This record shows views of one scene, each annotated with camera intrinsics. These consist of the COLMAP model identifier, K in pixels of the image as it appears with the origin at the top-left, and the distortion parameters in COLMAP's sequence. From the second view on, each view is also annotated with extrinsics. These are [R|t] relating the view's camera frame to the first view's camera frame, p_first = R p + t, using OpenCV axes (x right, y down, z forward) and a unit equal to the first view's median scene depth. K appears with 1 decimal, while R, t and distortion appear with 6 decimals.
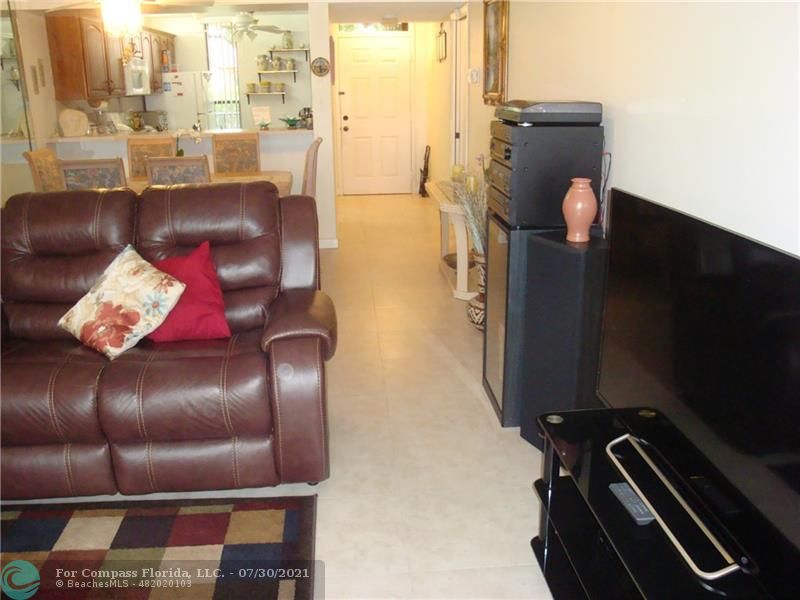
lens RADIAL K [[714.9, 0, 395.9], [0, 714.9, 302.4], [0, 0, 1]] dist [-0.153988, 0.128590]
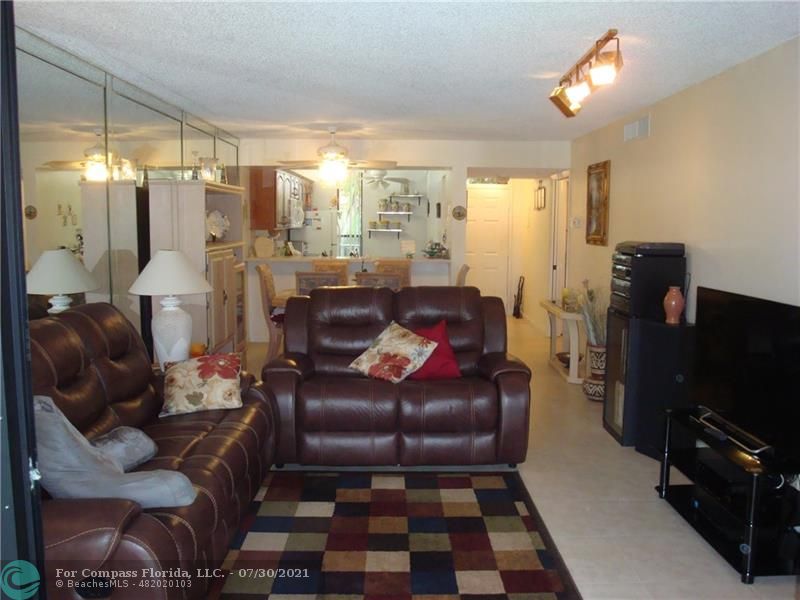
lens RADIAL K [[714.9, 0, 402.0], [0, 714.9, 301.1], [0, 0, 1]] dist [-0.153988, 0.128590]
pose [[0.997644, 0.027381, -0.062908, -0.120695], [-0.038798, 0.981376, -0.188138, 0.085386], [0.056585, 0.190135, 0.980126, -0.291553]]
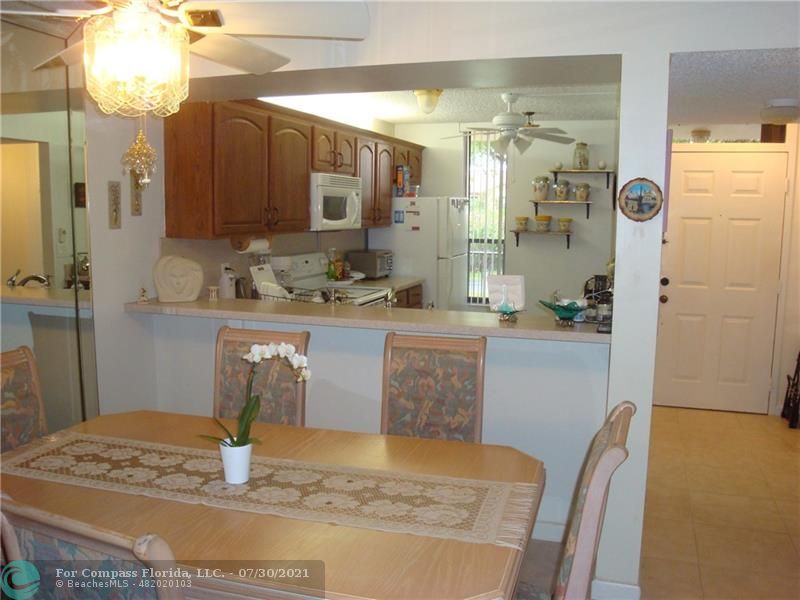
lens RADIAL K [[714.9, 0, 405.1], [0, 714.9, 308.5], [0, 0, 1]] dist [-0.153988, 0.128590]
pose [[0.922859, 0.075664, -0.377632, -0.069770], [-0.136106, 0.981316, -0.135995, -0.183633], [0.360286, 0.176902, 0.915915, 0.542817]]
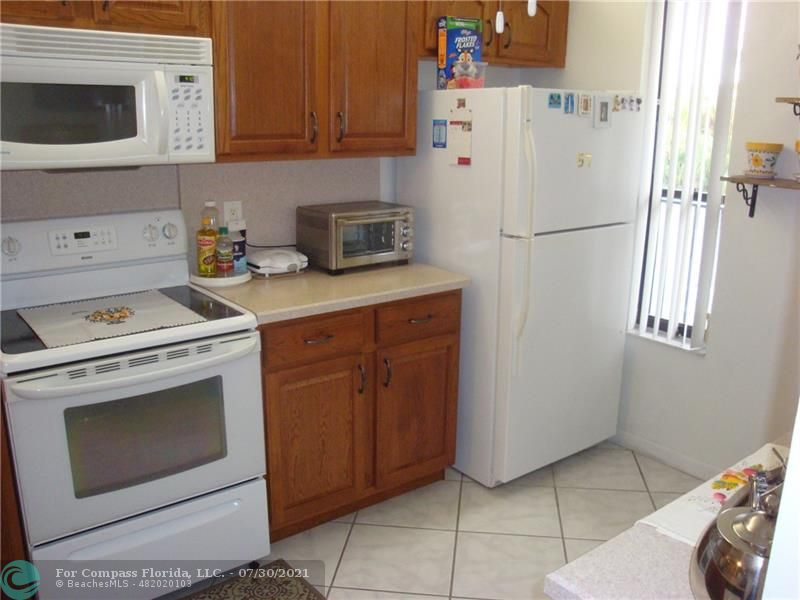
lens RADIAL K [[714.9, 0, 397.9], [0, 714.9, 303.8], [0, 0, 1]] dist [-0.153988, 0.128590]
pose [[0.559258, 0.232225, -0.795803, -0.100623], [-0.268119, 0.959037, 0.091436, -0.386503], [0.784438, 0.162234, 0.598613, 1.197628]]
